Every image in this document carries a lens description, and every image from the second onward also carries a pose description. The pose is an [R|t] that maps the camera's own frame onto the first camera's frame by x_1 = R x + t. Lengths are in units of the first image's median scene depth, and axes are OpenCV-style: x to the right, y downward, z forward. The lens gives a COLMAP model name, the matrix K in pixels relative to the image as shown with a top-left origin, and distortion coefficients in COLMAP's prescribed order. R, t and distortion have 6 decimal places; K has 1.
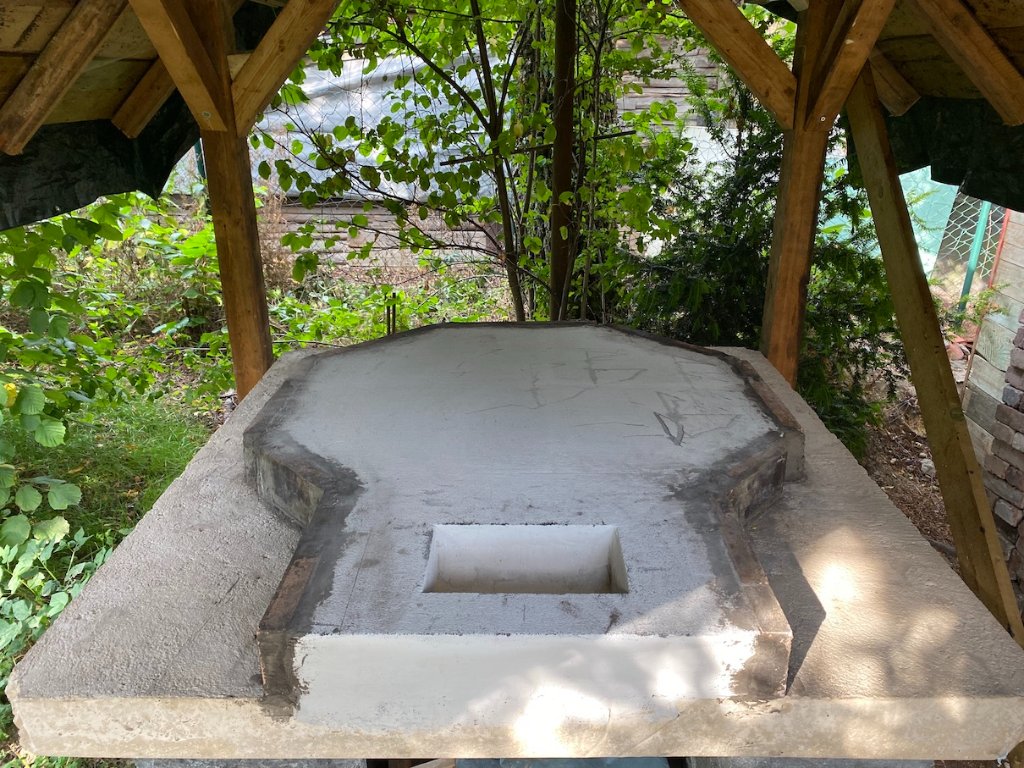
lens RADIAL K [[763.2, 0, 516.5], [0, 763.2, 370.0], [0, 0, 1]] dist [0.008106, 0.002212]
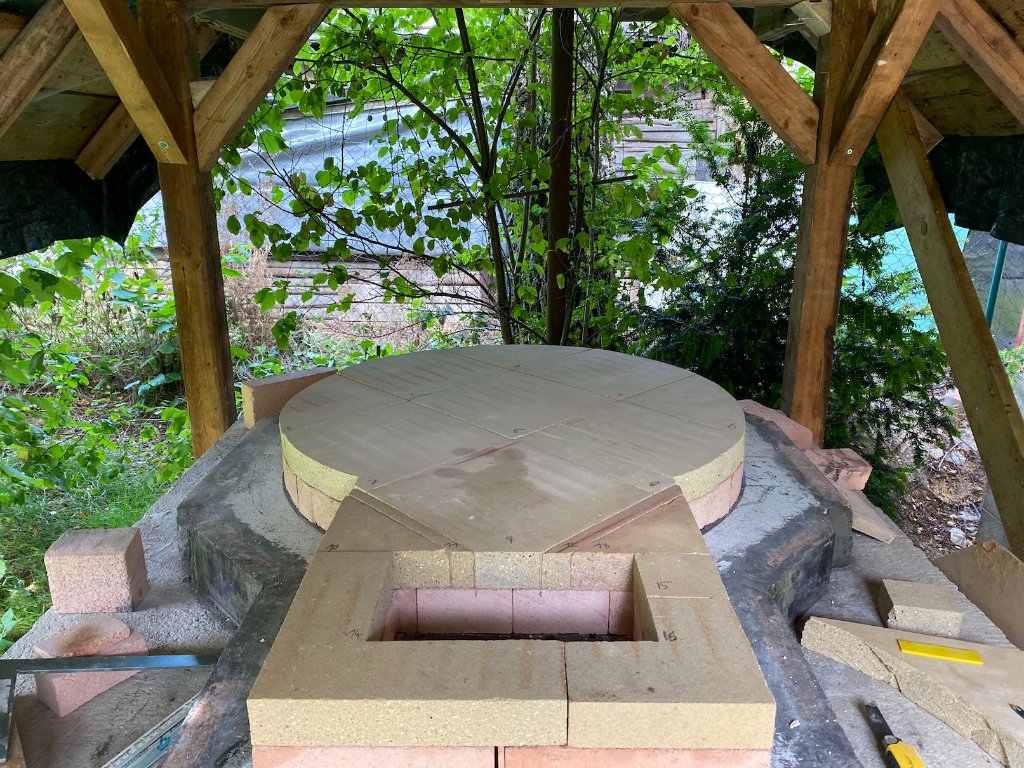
lens RADIAL K [[764.5, 0, 513.0], [0, 764.5, 373.1], [0, 0, 1]] dist [0.009446, -0.000856]
pose [[0.999997, 0.002403, 0.000319, 0.004228], [-0.002373, 0.997354, -0.072662, -0.002049], [-0.000492, 0.072661, 0.997357, 0.091275]]
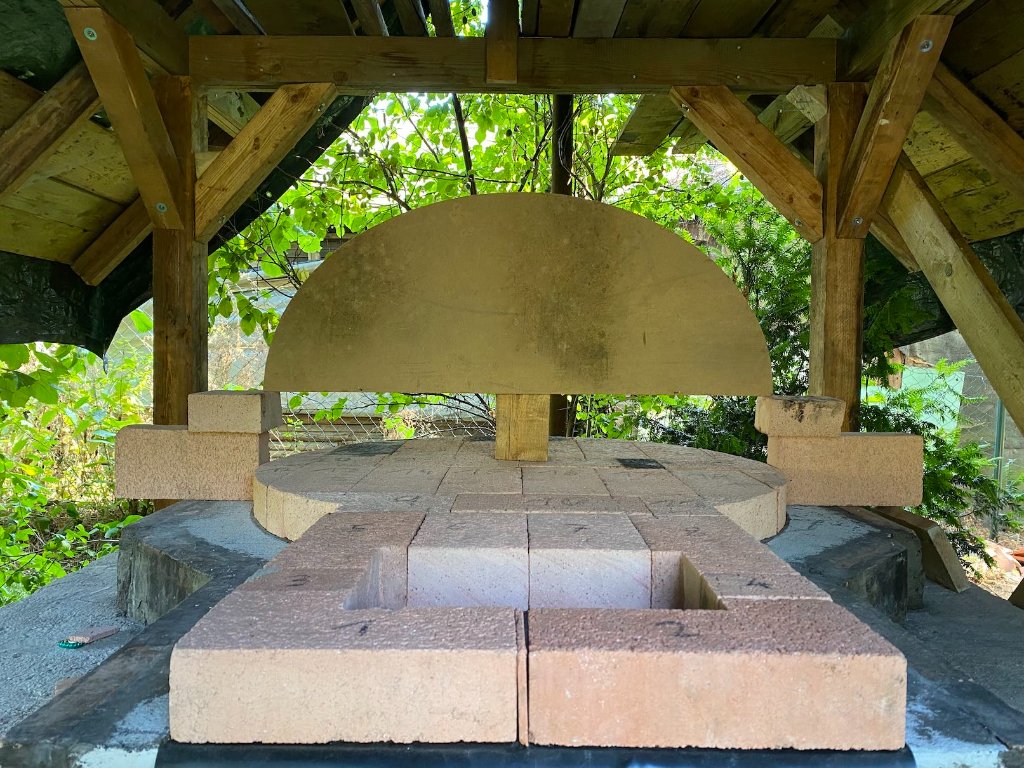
lens RADIAL K [[764.3, 0, 514.2], [0, 764.3, 382.5], [0, 0, 1]] dist [0.012670, -0.002580]
pose [[0.999847, 0.012388, 0.012328, -0.005348], [-0.007798, 0.947510, -0.319632, 0.102816], [-0.015641, 0.319487, 0.947462, 0.166499]]
